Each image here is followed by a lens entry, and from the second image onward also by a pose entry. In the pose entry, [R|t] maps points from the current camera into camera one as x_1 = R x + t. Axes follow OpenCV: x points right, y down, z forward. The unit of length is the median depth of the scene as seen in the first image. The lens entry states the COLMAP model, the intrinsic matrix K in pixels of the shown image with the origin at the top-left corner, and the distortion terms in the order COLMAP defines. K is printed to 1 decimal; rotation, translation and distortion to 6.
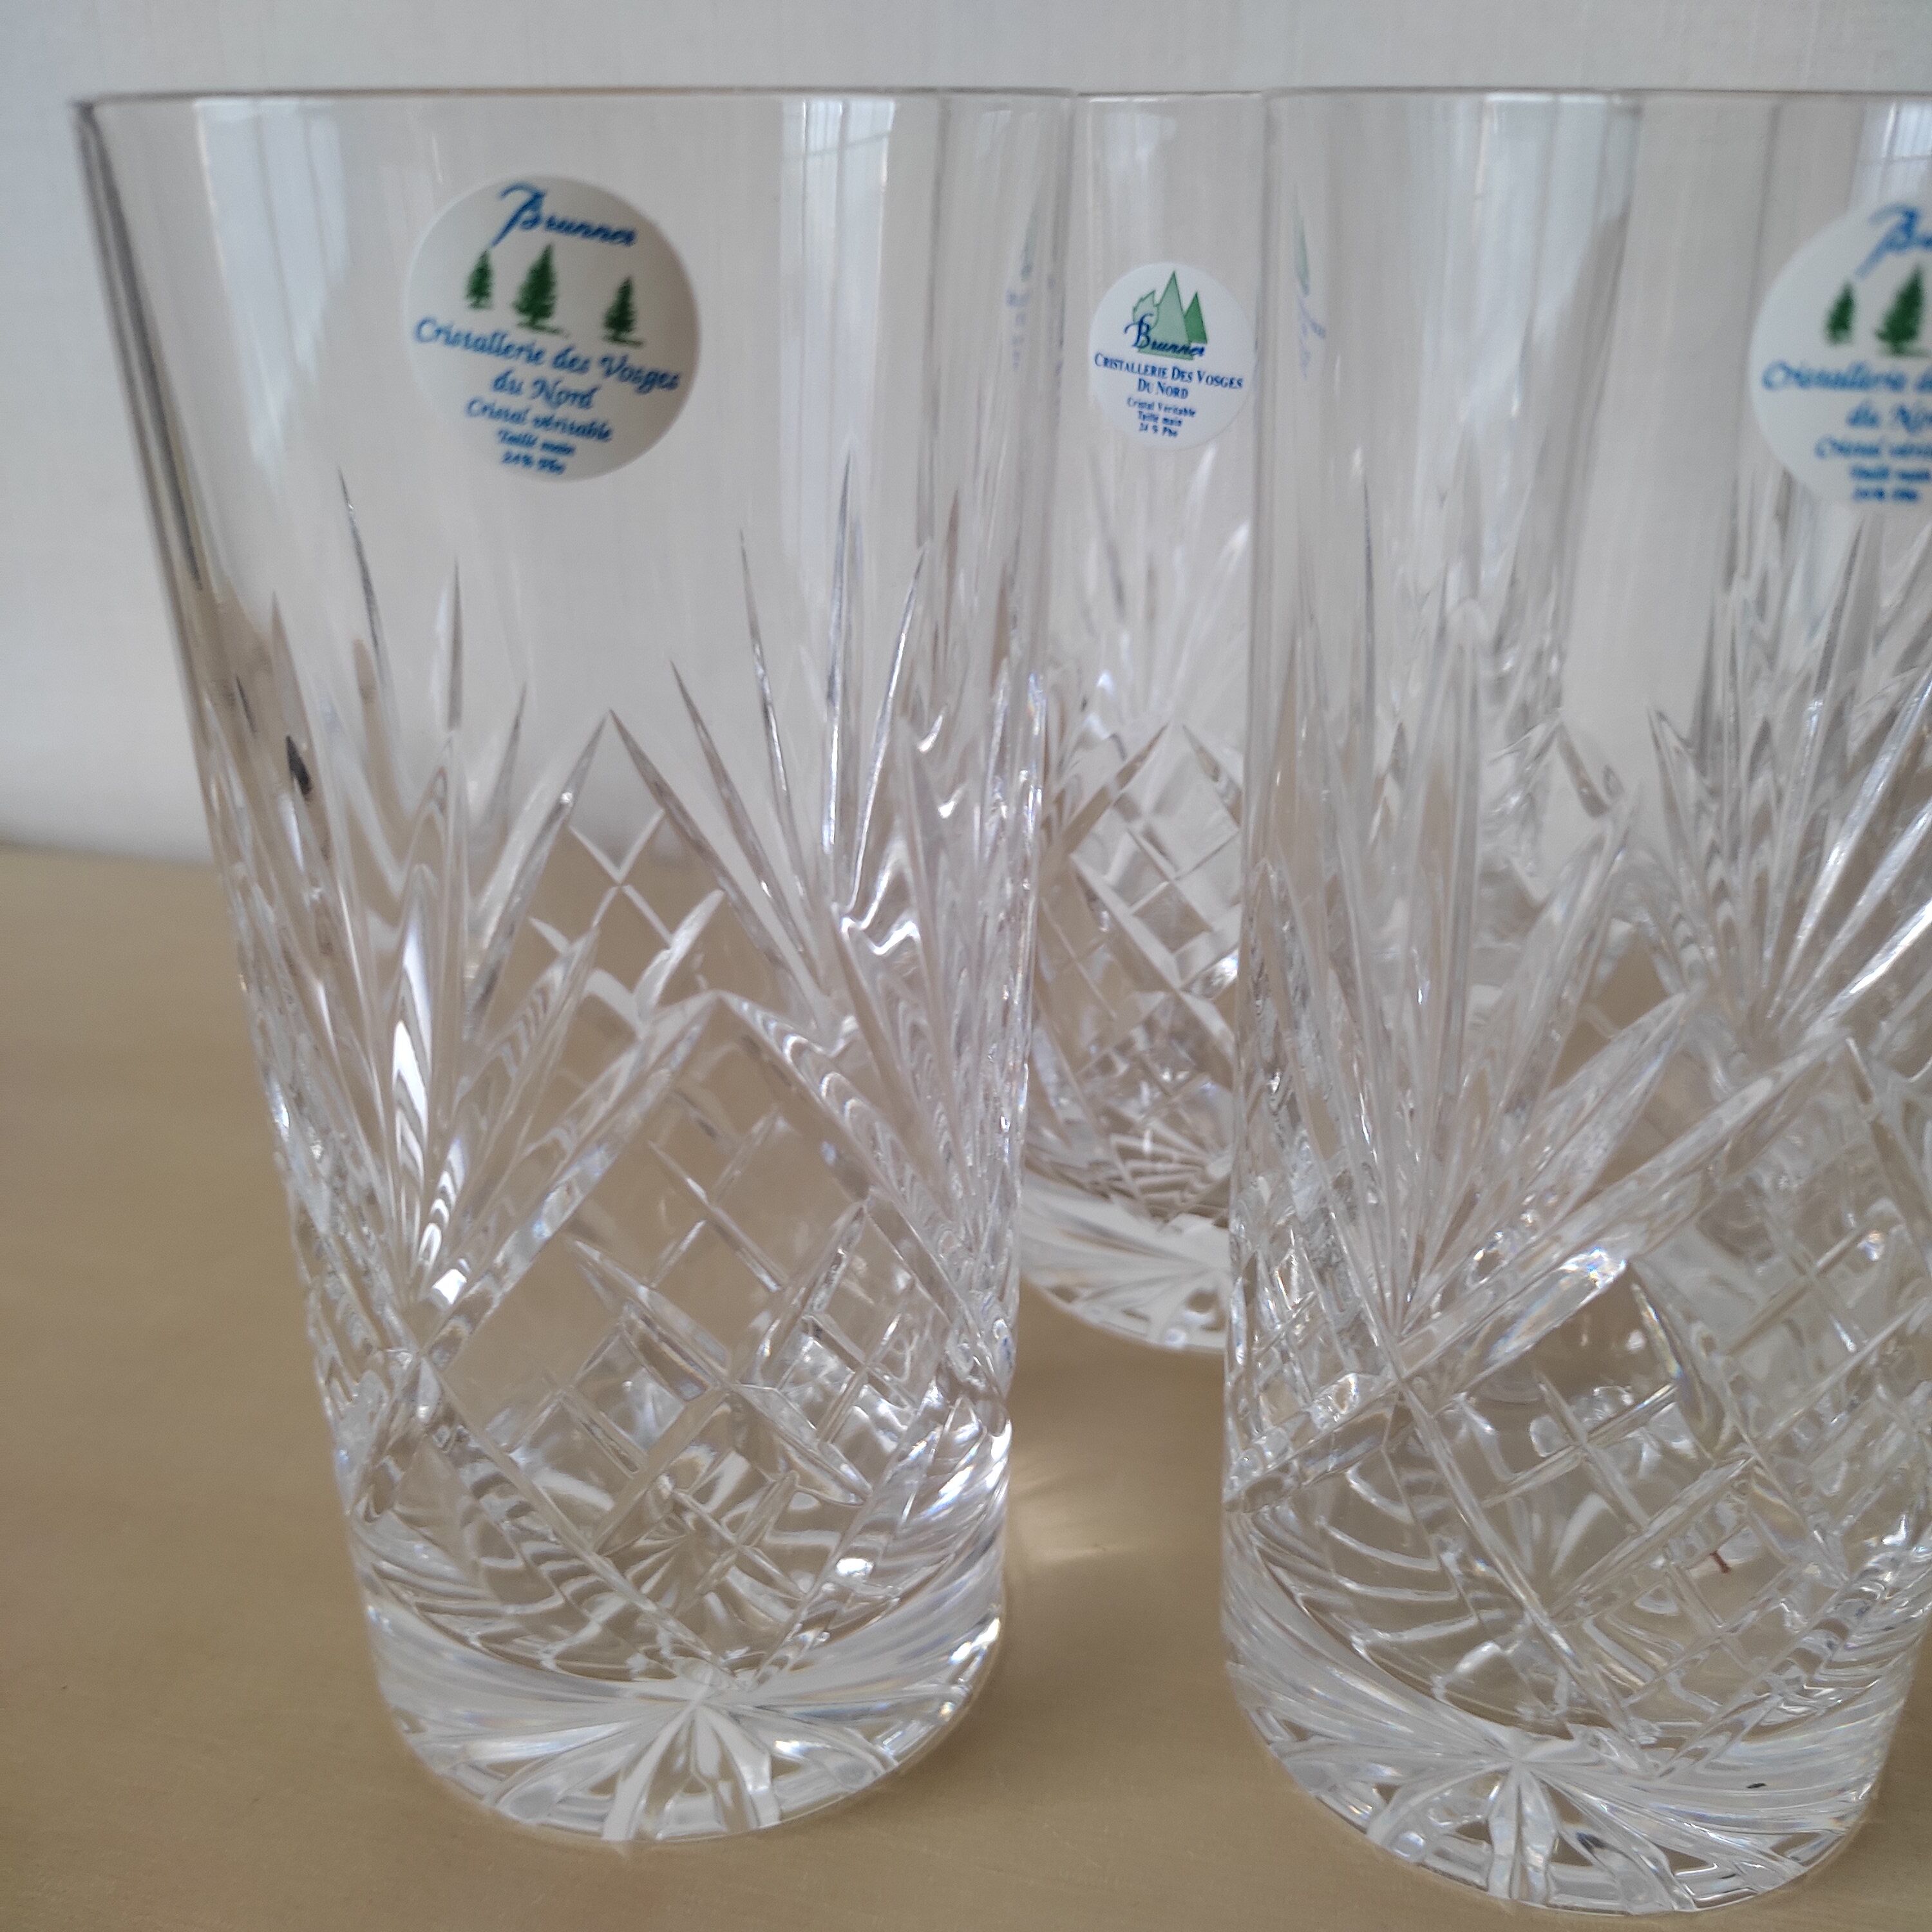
lens RADIAL K [[1963.5, 0, 966.0], [0, 1963.5, 966.0], [0, 0, 1]] dist [0.005995, -0.007826]
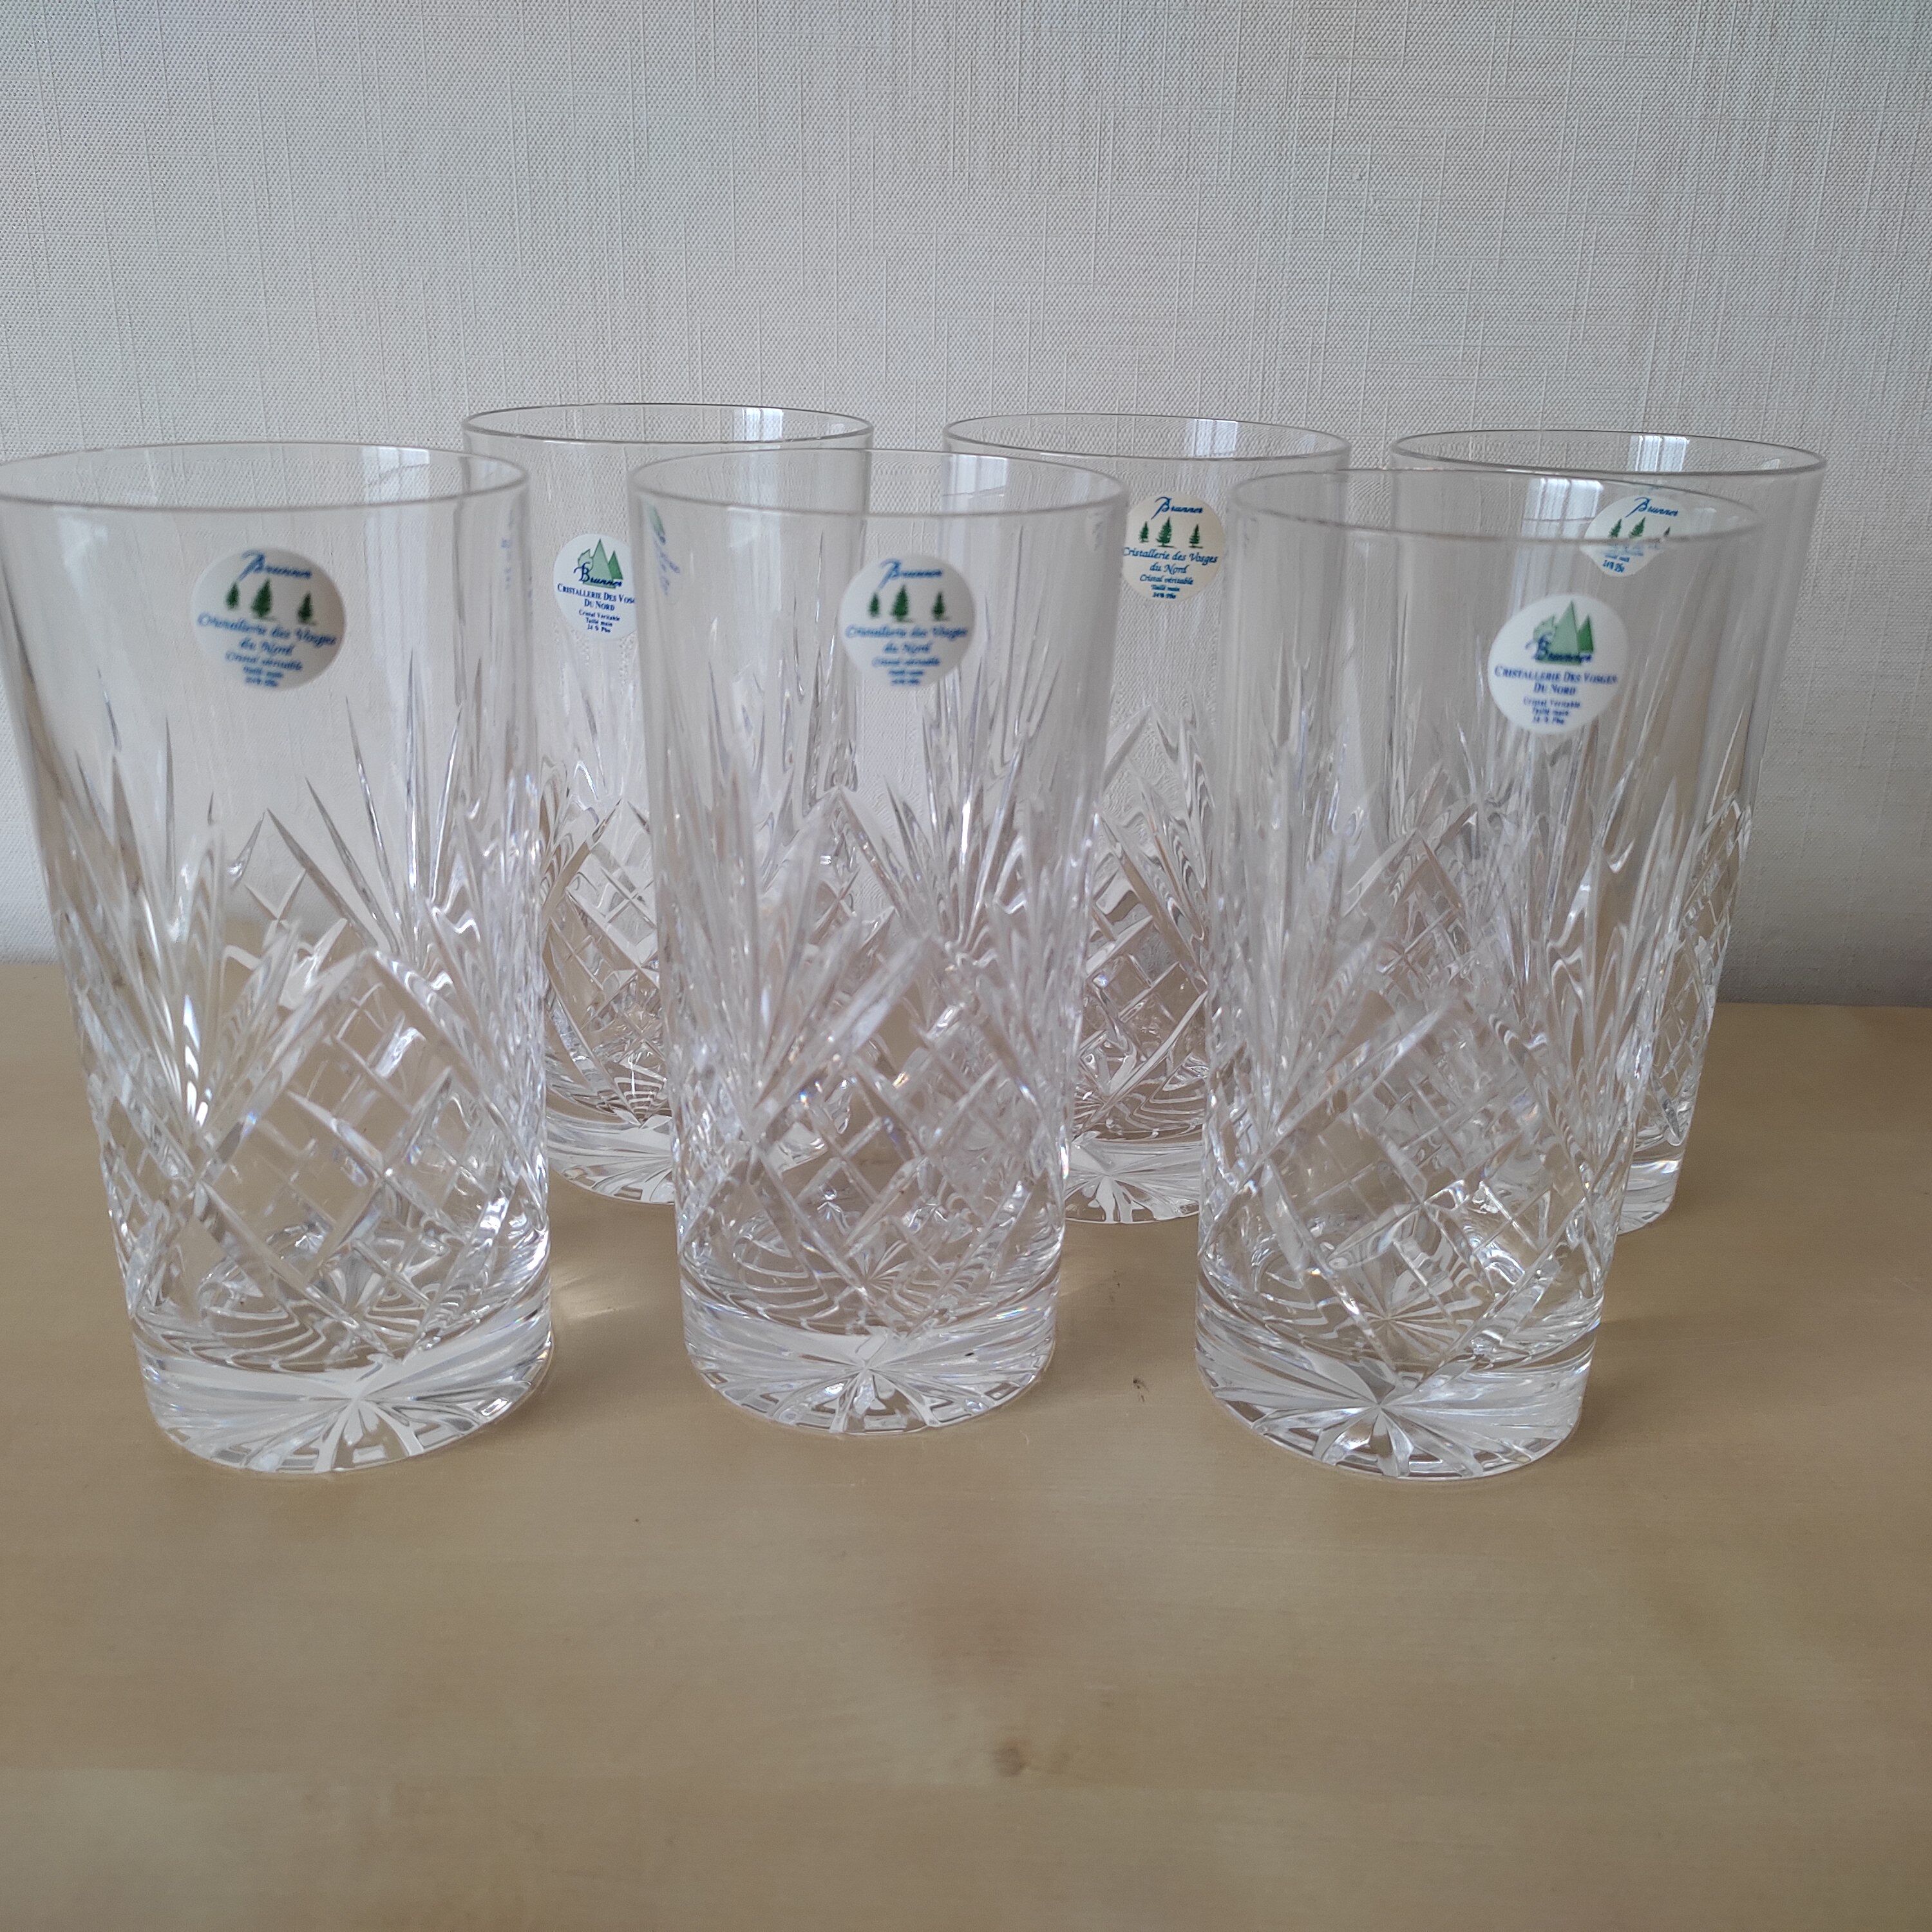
lens RADIAL K [[1782.6, 0, 966.0], [0, 1782.6, 966.0], [0, 0, 1]] dist [-0.018269, -0.005252]
pose [[0.966035, -0.066979, 0.249578, 0.002149], [0.076164, 0.996721, -0.027316, 0.103080], [-0.246930, 0.045397, 0.967969, -0.689339]]
